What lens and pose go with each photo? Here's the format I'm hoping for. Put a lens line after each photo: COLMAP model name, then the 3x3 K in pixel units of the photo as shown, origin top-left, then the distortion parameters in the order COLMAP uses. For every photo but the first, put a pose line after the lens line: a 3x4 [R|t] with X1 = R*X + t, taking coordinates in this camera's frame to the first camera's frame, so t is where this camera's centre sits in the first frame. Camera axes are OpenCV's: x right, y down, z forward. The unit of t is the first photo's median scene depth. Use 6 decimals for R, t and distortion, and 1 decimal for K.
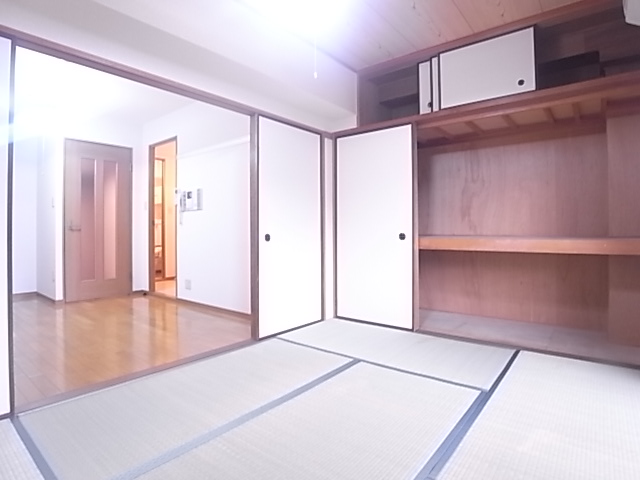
lens RADIAL K [[359.3, 0, 319.6], [0, 359.3, 235.2], [0, 0, 1]] dist [-0.052894, 0.005627]
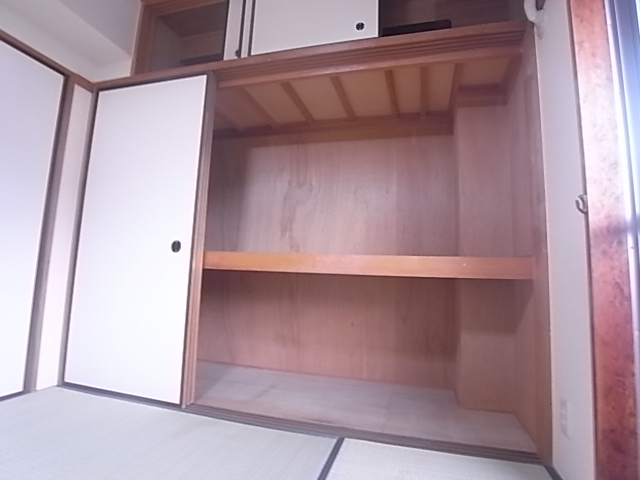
lens RADIAL K [[359.3, 0, 321.4], [0, 359.3, 240.5], [0, 0, 1]] dist [-0.052894, 0.005627]
pose [[0.915470, 0.083355, 0.393657, 0.209297], [-0.041391, 0.992627, -0.113926, 0.050530], [-0.400251, 0.088002, 0.912171, 0.338927]]
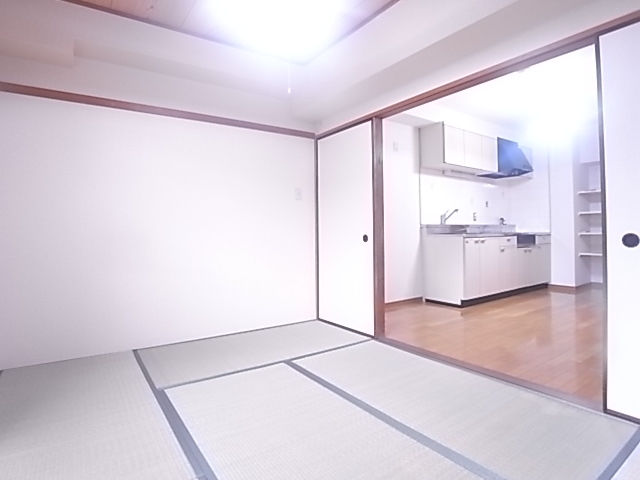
lens RADIAL K [[359.3, 0, 318.7], [0, 359.3, 235.7], [0, 0, 1]] dist [-0.052894, 0.005627]
pose [[0.960783, -0.009505, -0.277140, 0.361964], [0.009275, 0.999955, -0.002141, -0.002913], [0.277148, -0.000514, 0.960827, 0.044003]]
